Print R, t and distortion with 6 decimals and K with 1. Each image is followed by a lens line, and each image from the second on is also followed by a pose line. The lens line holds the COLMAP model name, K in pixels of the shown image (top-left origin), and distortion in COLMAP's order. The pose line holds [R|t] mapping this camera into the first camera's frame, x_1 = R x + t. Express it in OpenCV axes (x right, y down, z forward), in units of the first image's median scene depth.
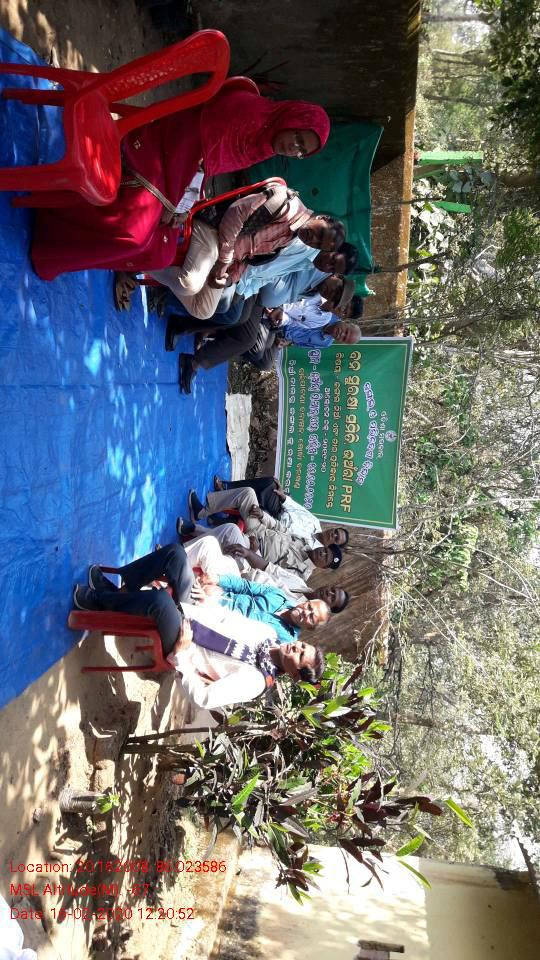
lens RADIAL K [[761.5, 0, 270.0], [0, 761.5, 480.0], [0, 0, 1]] dist [0.124881, -0.216800]
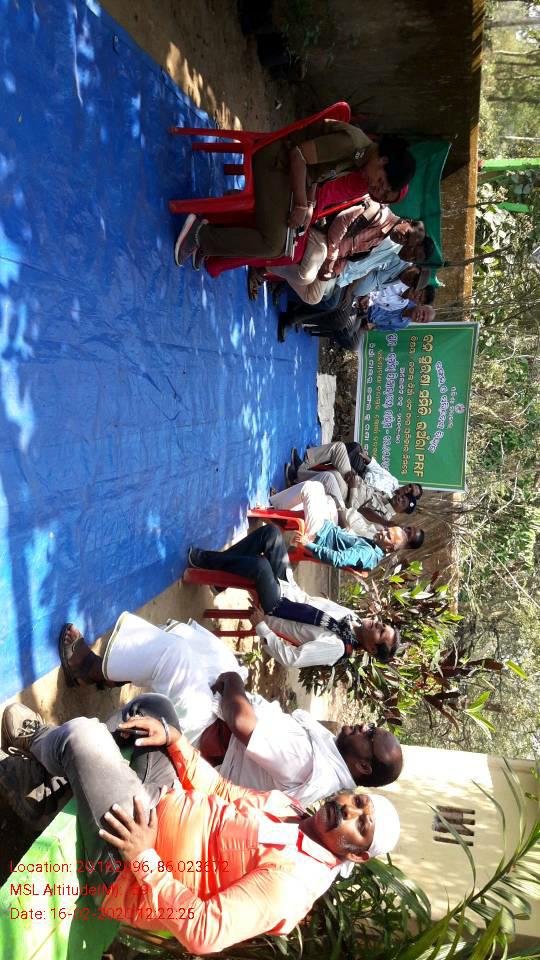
lens RADIAL K [[758.8, 0, 270.0], [0, 758.8, 480.0], [0, 0, 1]] dist [0.118955, -0.217627]
pose [[0.996507, -0.007168, -0.083196, -0.031425], [0.006887, 0.999970, -0.003664, 0.053472], [0.083220, 0.003078, 0.996526, -0.171264]]
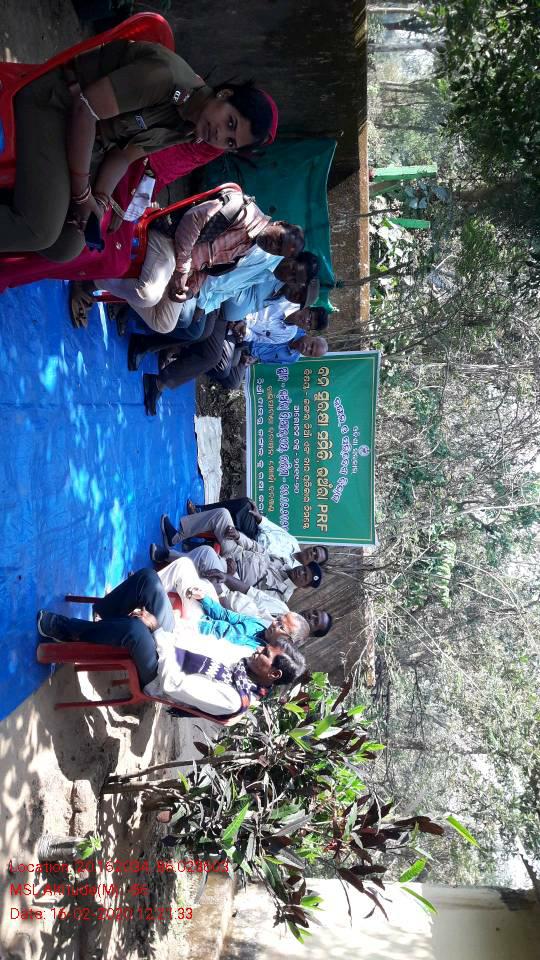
lens RADIAL K [[761.5, 0, 270.0], [0, 761.5, 480.0], [0, 0, 1]] dist [0.124881, -0.216800]
pose [[0.997749, -0.057819, 0.033959, 0.001232], [0.059144, 0.997471, -0.039405, 0.012417], [-0.031595, 0.041325, 0.998646, 0.021218]]
